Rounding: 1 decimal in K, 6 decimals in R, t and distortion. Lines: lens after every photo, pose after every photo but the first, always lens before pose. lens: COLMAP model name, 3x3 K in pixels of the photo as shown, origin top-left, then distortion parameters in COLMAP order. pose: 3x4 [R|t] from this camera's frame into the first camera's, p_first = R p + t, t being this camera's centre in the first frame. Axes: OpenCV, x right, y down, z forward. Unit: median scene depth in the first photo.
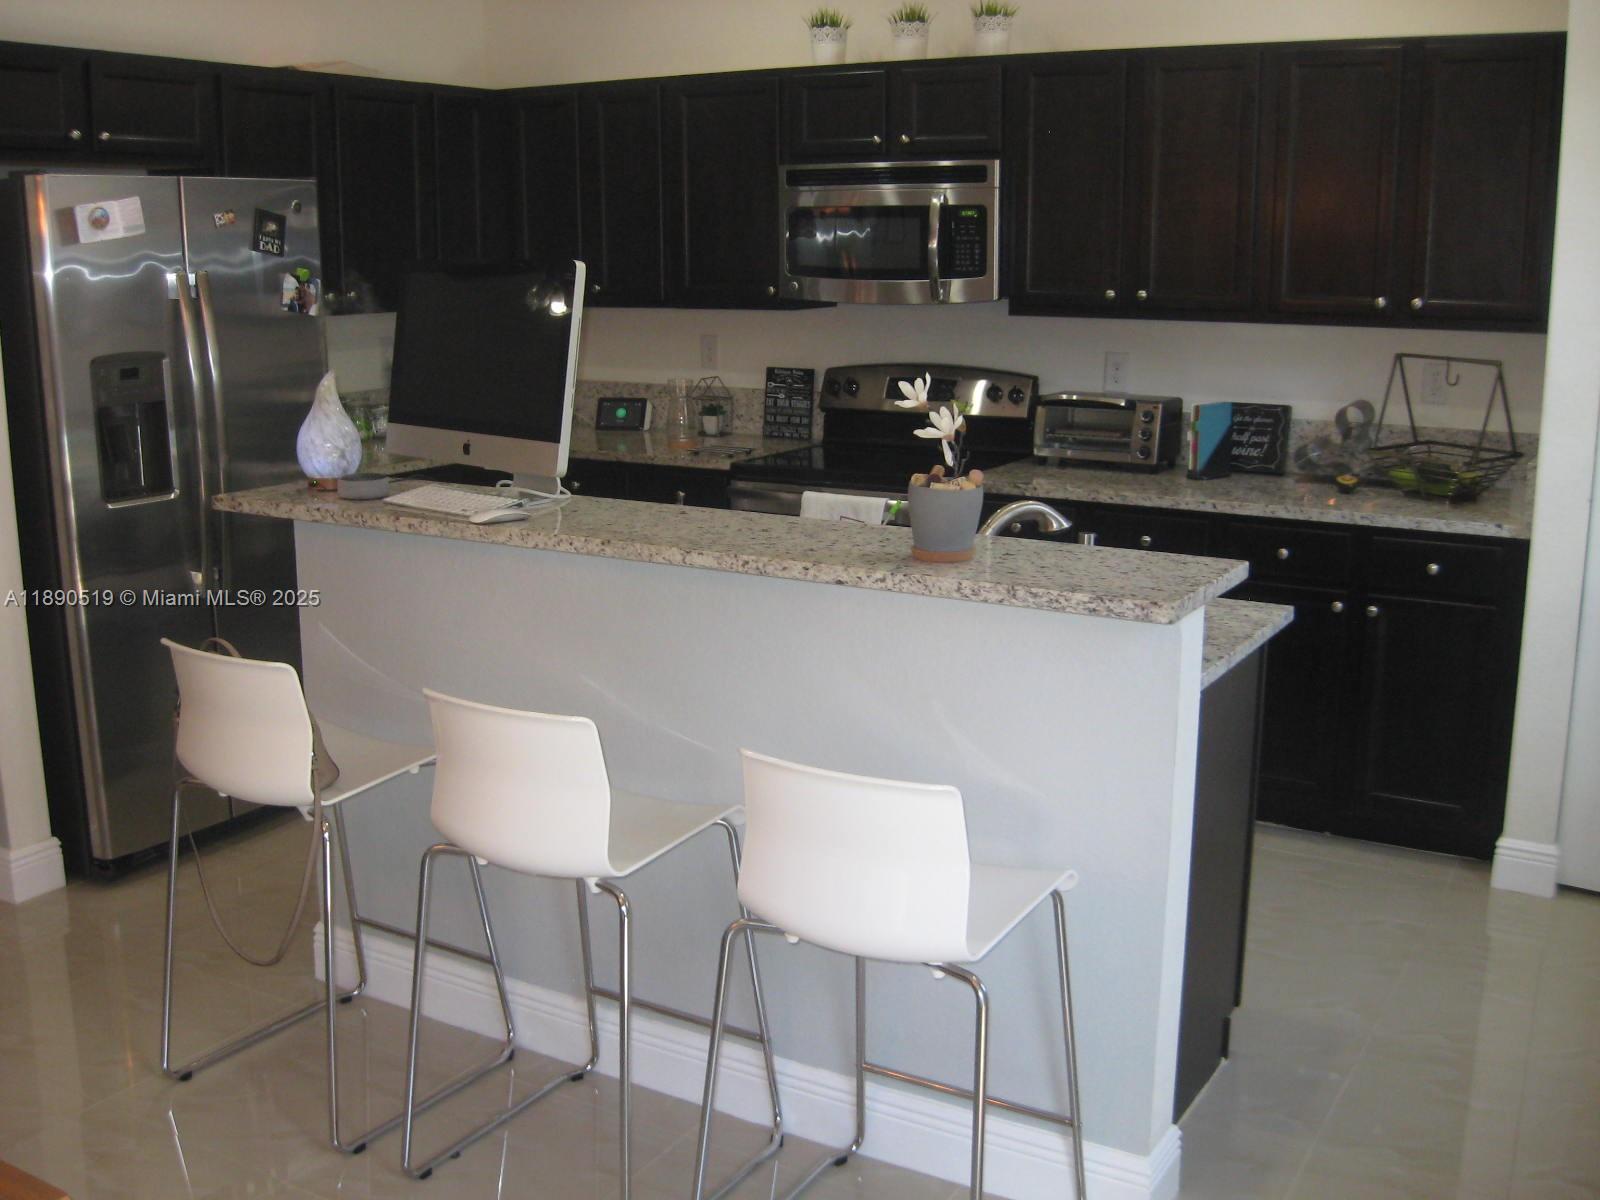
lens RADIAL K [[1671.1, 0, 809.2], [0, 1671.1, 606.4], [0, 0, 1]] dist [-0.119514, 0.000000]
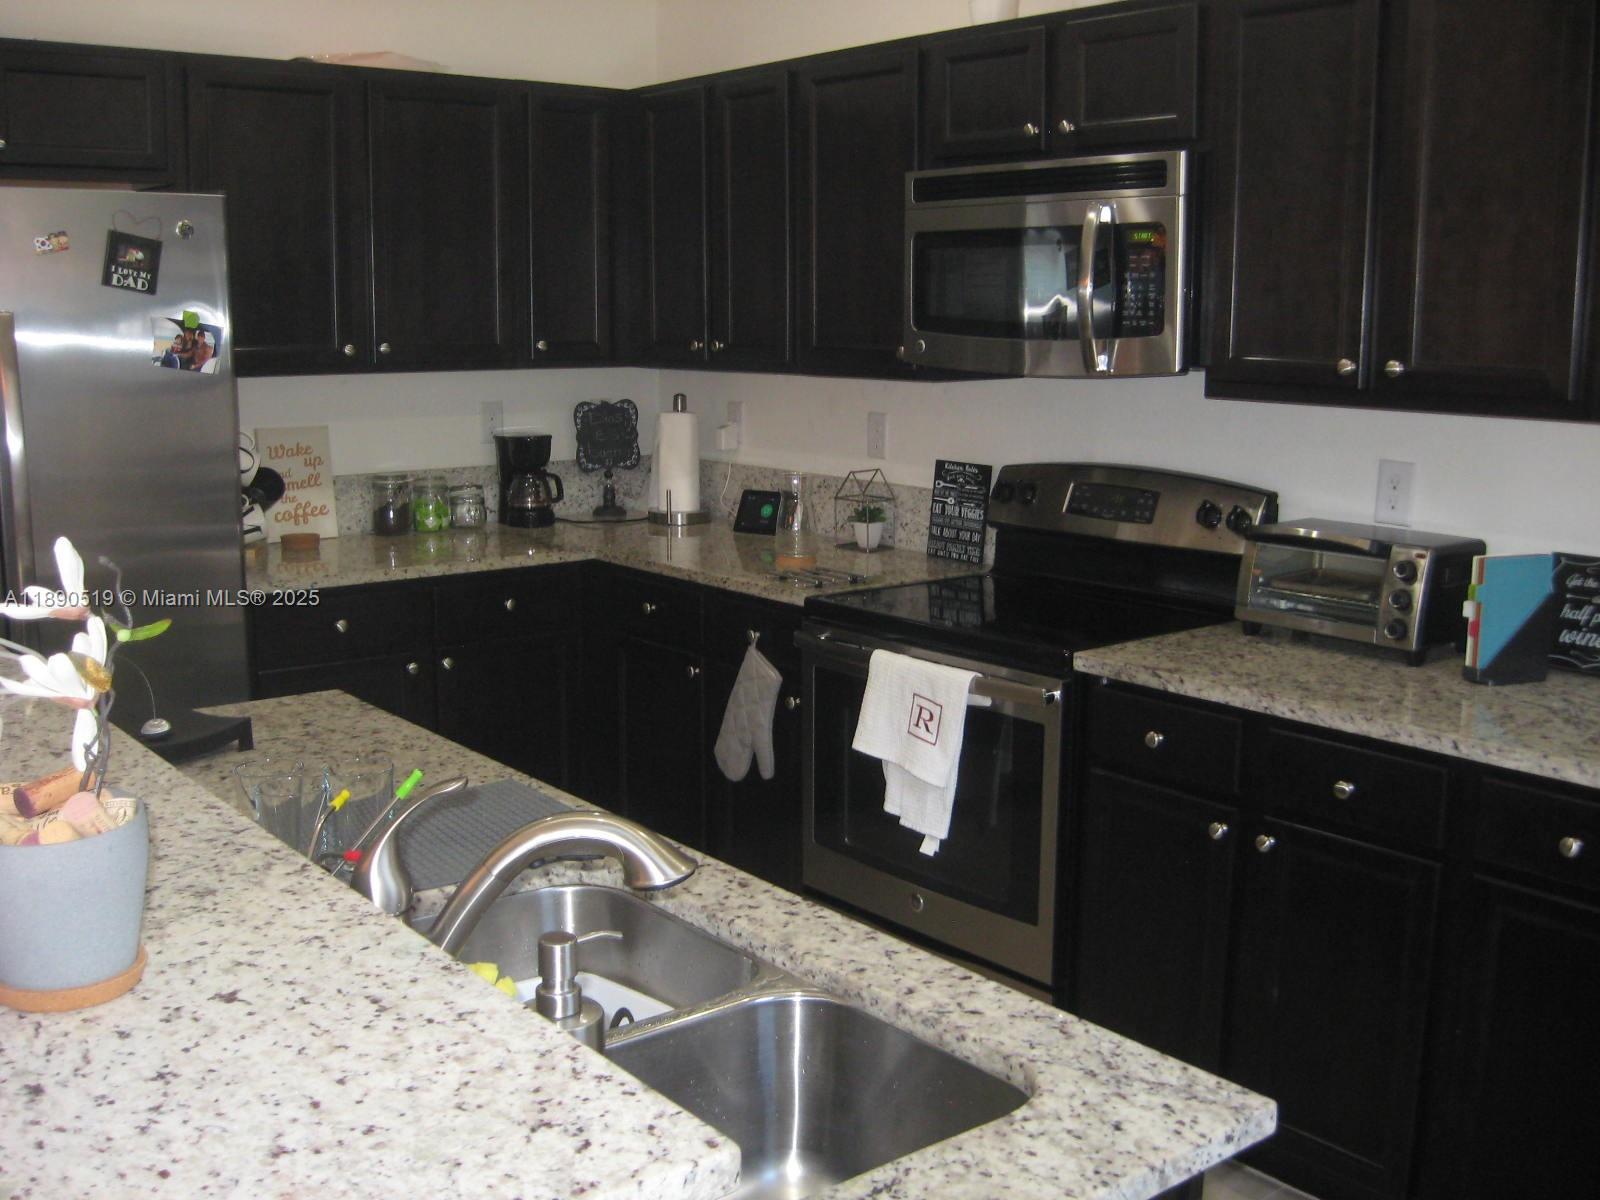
lens RADIAL K [[1671.1, 0, 807.2], [0, 1671.1, 604.7], [0, 0, 1]] dist [-0.119514, 0.000000]
pose [[0.936055, 0.067793, -0.345260, 0.203817], [-0.081520, 0.996349, -0.025379, -0.068231], [0.342279, 0.051902, 0.938164, 0.362137]]
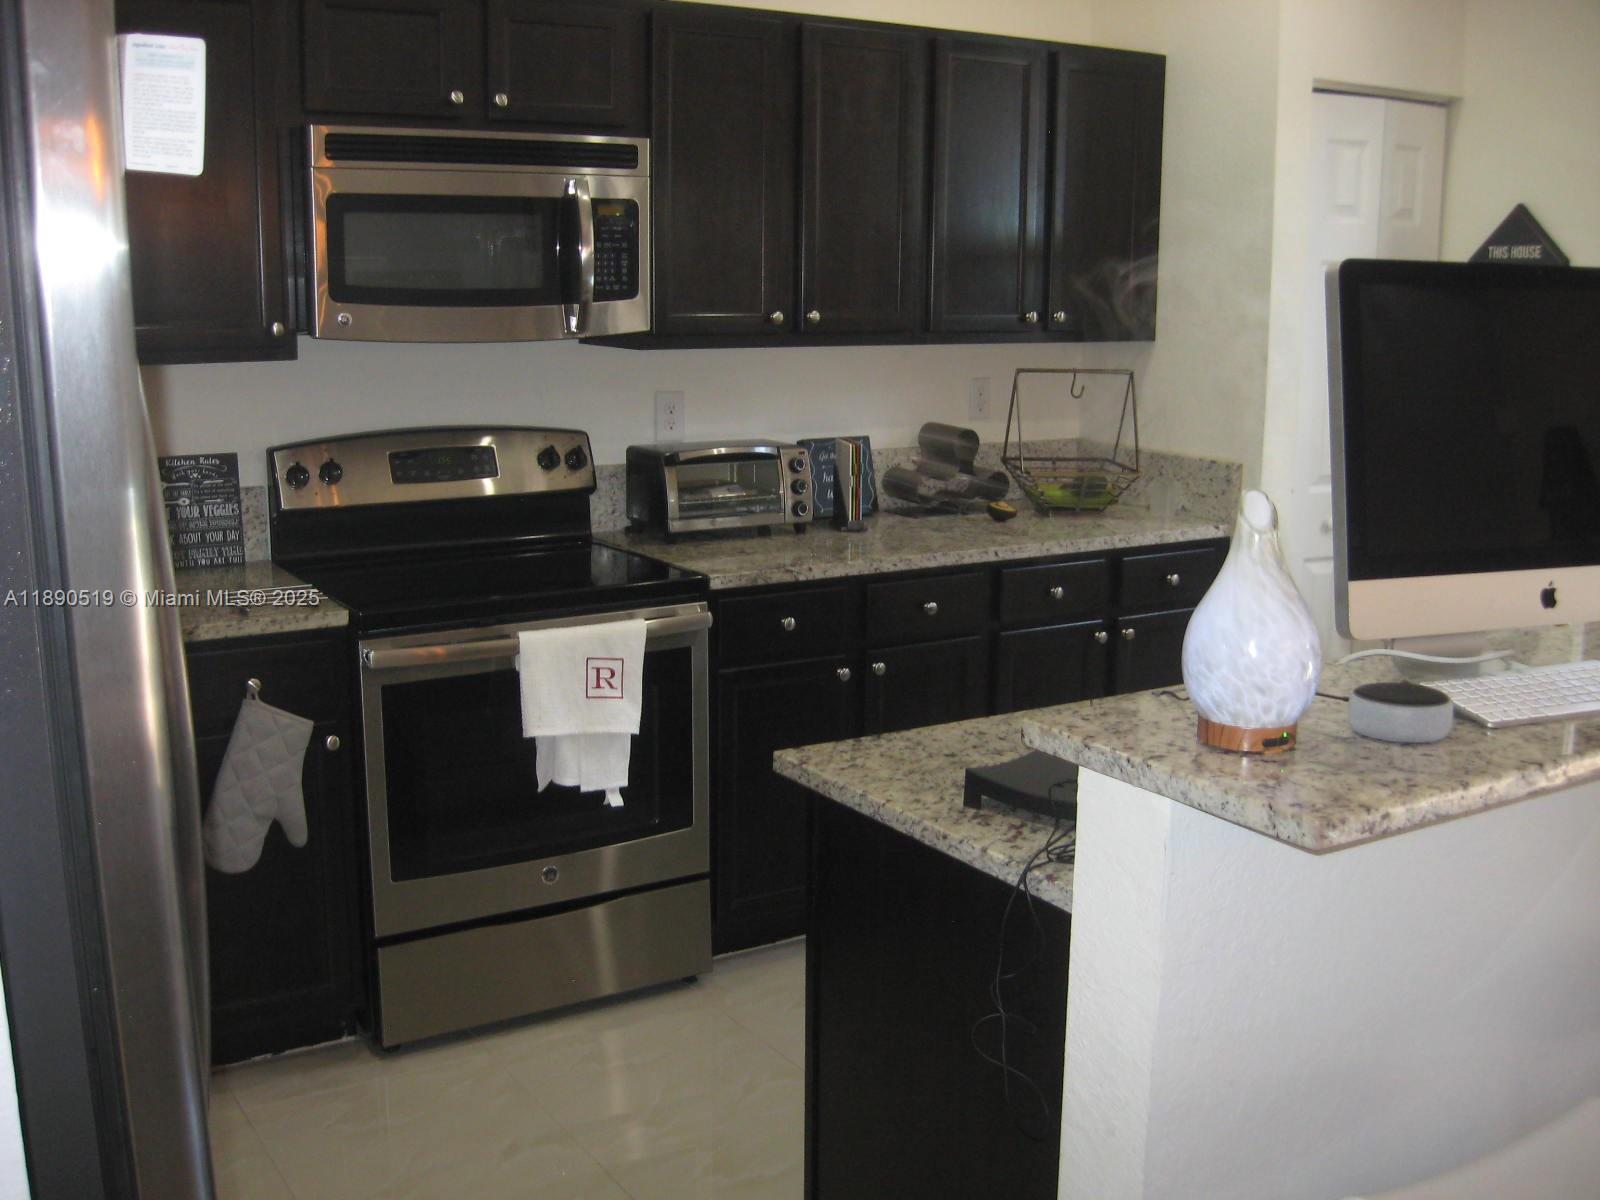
lens RADIAL K [[1671.1, 0, 796.5], [0, 1671.1, 595.1], [0, 0, 1]] dist [-0.119514, 0.000000]
pose [[0.472318, -0.163351, 0.866159, -0.512375], [0.181484, 0.979645, 0.085790, -0.119994], [-0.862542, 0.116674, 0.492349, 0.592346]]
